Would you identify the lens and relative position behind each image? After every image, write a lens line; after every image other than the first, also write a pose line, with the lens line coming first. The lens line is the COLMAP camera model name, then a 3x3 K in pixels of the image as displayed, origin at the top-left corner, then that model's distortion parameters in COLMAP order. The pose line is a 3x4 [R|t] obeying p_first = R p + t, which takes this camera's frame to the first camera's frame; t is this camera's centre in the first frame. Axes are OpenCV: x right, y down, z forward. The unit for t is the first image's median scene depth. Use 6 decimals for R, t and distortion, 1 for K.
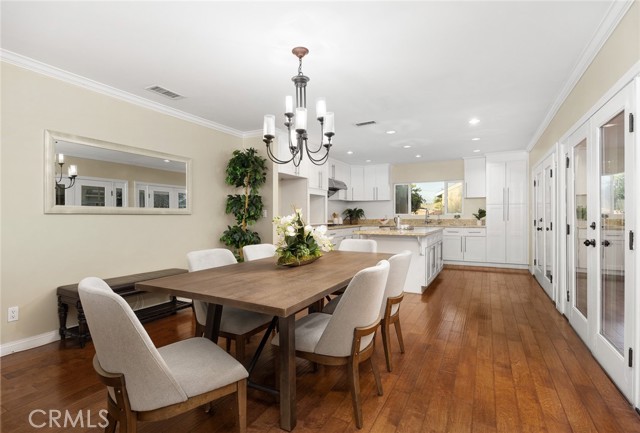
lens RADIAL K [[315.9, 0, 320.0], [0, 315.9, 216.5], [0, 0, 1]] dist [-0.017350, -0.000157]
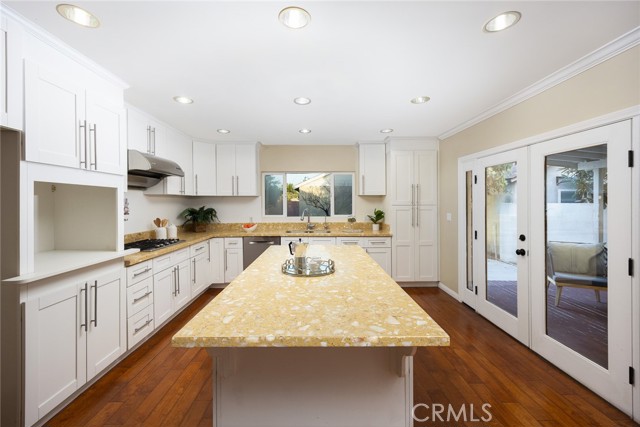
lens RADIAL K [[262.3, 0, 323.2], [0, 262.3, 203.3], [0, 0, 1]] dist [0.000849, 0.000189]
pose [[0.867722, -0.002442, 0.497044, 0.080326], [0.003815, 0.999991, -0.001746, -0.042758], [-0.497036, 0.003411, 0.867723, 0.553270]]
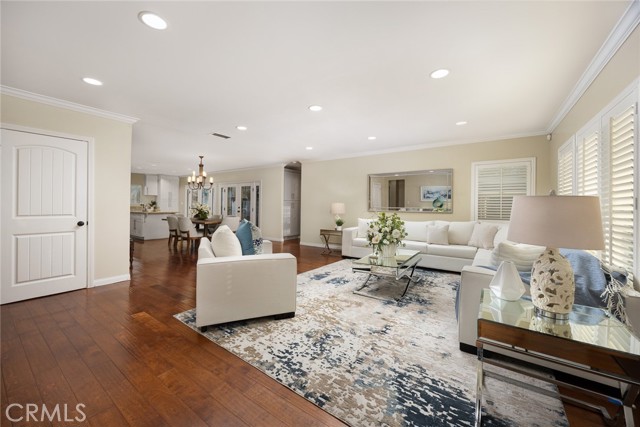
lens RADIAL K [[249.3, 0, 318.5], [0, 249.3, 204.6], [0, 0, 1]] dist [0.000036, -0.000008]
pose [[0.119774, 0.003855, 0.992794, -0.987125], [-0.002572, 0.999990, -0.003573, -0.000323], [-0.992798, -0.002126, 0.119782, -0.223873]]
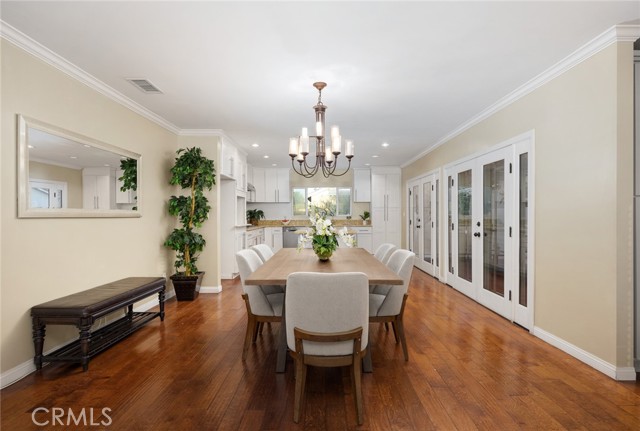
lens RADIAL K [[326.8, 0, 329.5], [0, 326.8, 216.8], [0, 0, 1]] dist [0.000456, -0.019952]
pose [[0.876691, -0.002242, 0.481049, -0.245520], [0.001727, 0.999997, 0.001514, -0.004968], [-0.481051, -0.000497, 0.876692, -0.051745]]
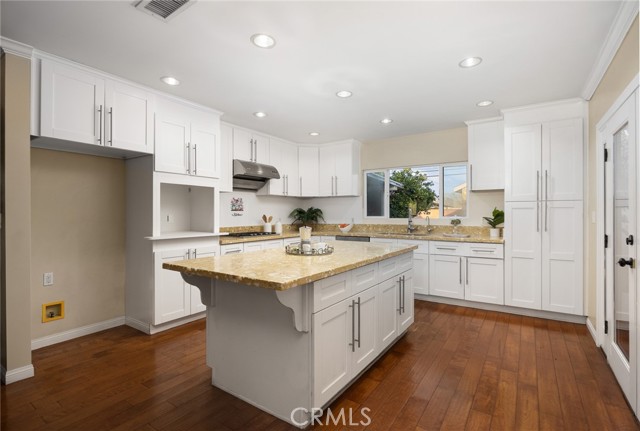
lens RADIAL K [[315.9, 0, 320.0], [0, 315.9, 215.5], [0, 0, 1]] dist [-0.017350, -0.000157]
pose [[0.995142, 0.001374, -0.098440, 0.266831], [-0.001149, 0.999997, 0.002339, -0.014633], [0.098443, -0.002214, 0.995140, 0.428765]]
